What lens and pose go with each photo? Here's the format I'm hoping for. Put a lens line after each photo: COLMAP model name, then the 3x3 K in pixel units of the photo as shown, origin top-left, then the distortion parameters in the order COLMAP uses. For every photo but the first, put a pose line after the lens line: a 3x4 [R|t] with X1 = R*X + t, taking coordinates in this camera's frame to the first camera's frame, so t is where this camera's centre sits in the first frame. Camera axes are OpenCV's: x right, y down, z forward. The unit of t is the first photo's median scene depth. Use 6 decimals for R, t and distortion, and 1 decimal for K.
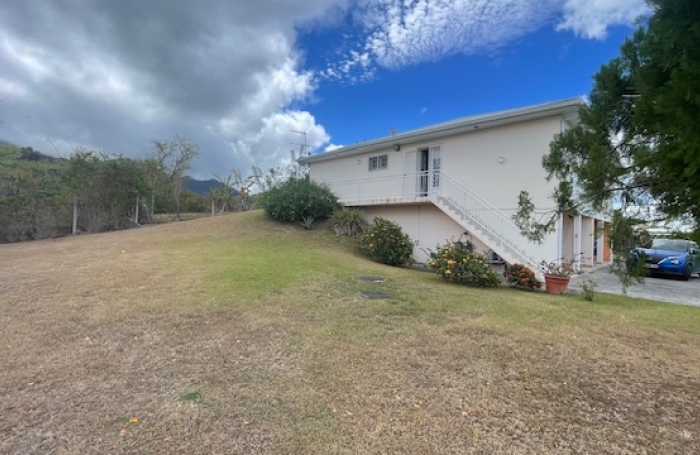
lens RADIAL K [[317.4, 0, 350.7], [0, 317.4, 228.8], [0, 0, 1]] dist [-0.012243, 0.000865]
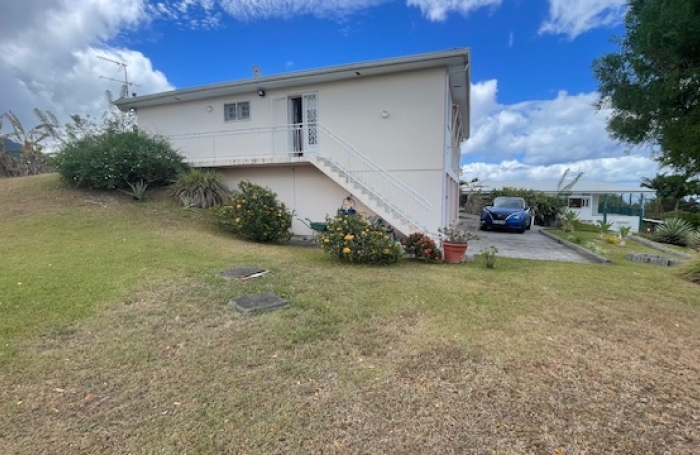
lens RADIAL K [[317.4, 0, 345.5], [0, 317.4, 225.1], [0, 0, 1]] dist [-0.012243, 0.000865]
pose [[0.911317, -0.068649, 0.405941, -0.005812], [0.028459, 0.994146, 0.104234, -0.004477], [-0.410720, -0.083438, 0.907936, 0.176469]]
